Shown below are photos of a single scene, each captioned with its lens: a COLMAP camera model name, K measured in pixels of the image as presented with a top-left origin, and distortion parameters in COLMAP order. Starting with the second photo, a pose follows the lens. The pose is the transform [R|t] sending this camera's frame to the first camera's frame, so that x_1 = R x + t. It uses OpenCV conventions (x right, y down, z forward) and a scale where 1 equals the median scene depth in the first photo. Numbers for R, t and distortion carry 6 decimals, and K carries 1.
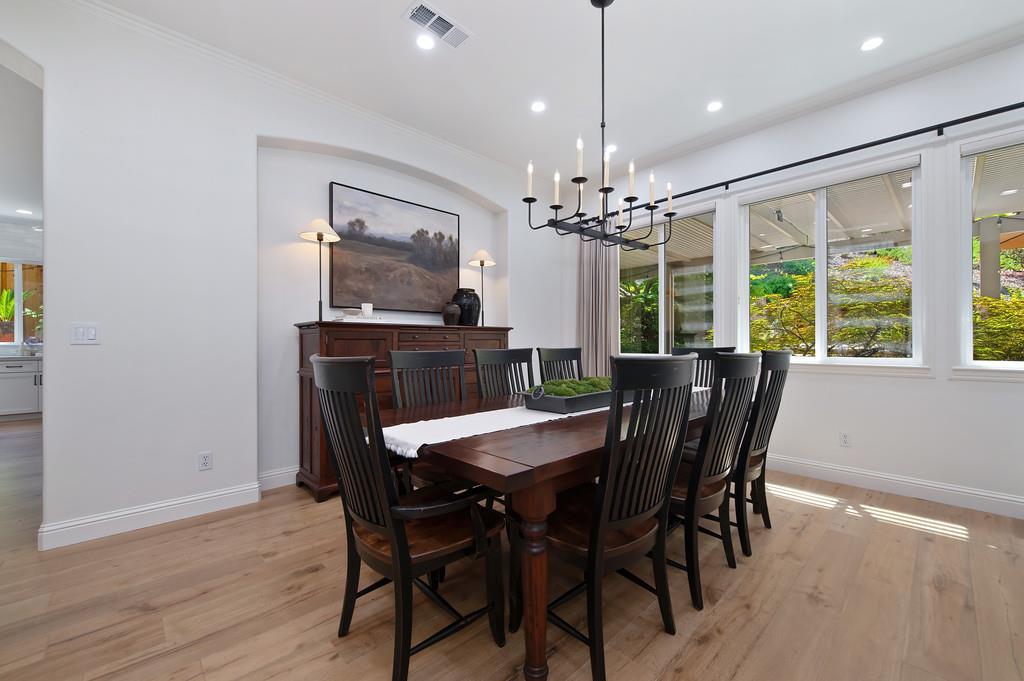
lens RADIAL K [[408.9, 0, 515.0], [0, 408.9, 342.6], [0, 0, 1]] dist [-0.013916, -0.000187]
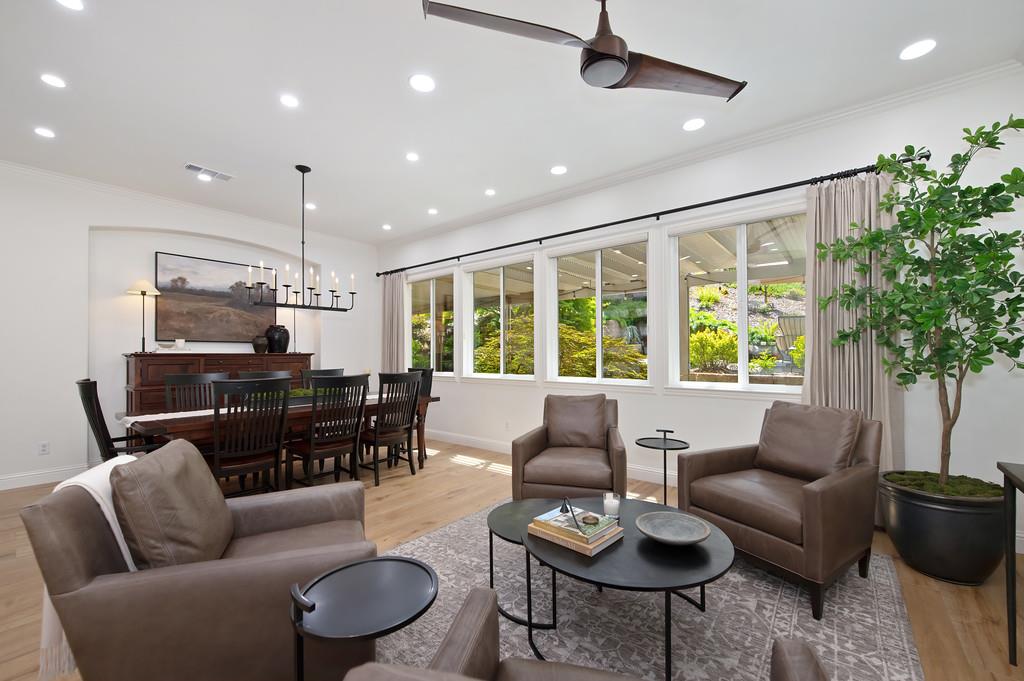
lens RADIAL K [[412.6, 0, 529.6], [0, 412.6, 350.3], [0, 0, 1]] dist [-0.018913, -0.000093]
pose [[0.987277, 0.001662, 0.159003, 0.540298], [0.000428, 0.999914, -0.013107, -0.032133], [-0.159011, 0.013008, 0.987191, -0.525503]]
